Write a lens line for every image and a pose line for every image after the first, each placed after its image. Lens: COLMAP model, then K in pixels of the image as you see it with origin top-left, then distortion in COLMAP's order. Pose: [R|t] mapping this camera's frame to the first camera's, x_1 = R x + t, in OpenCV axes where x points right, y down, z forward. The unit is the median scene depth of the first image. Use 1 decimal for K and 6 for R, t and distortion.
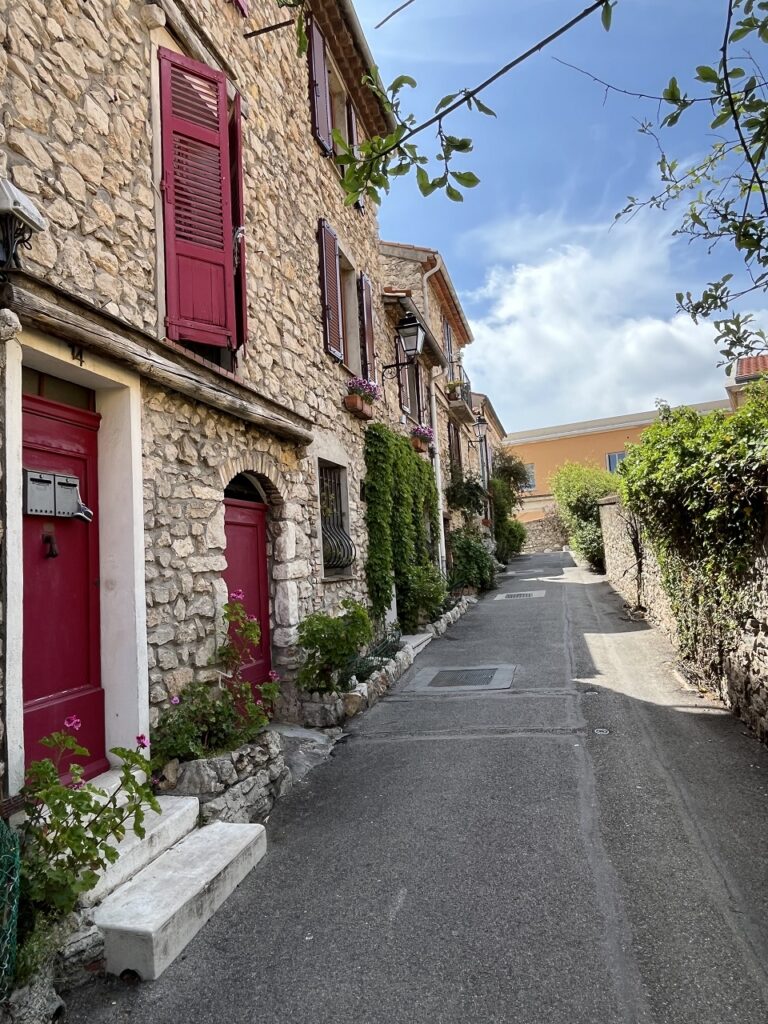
lens RADIAL K [[651.3, 0, 384.0], [0, 651.3, 512.0], [0, 0, 1]] dist [-0.000821, -0.000208]
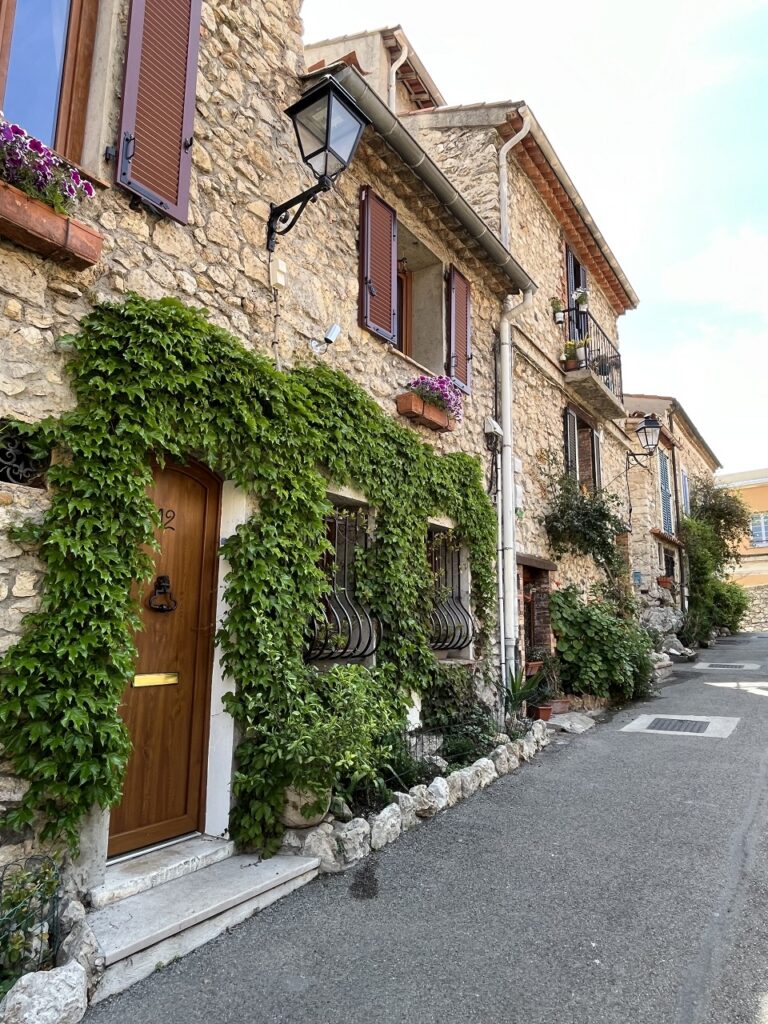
lens RADIAL K [[651.3, 0, 384.0], [0, 651.3, 512.0], [0, 0, 1]] dist [-0.000821, -0.000208]
pose [[0.945550, 0.015265, -0.325120, 0.145118], [-0.041637, 0.996365, -0.074311, 0.009064], [0.322803, 0.083802, 0.942749, 0.409786]]
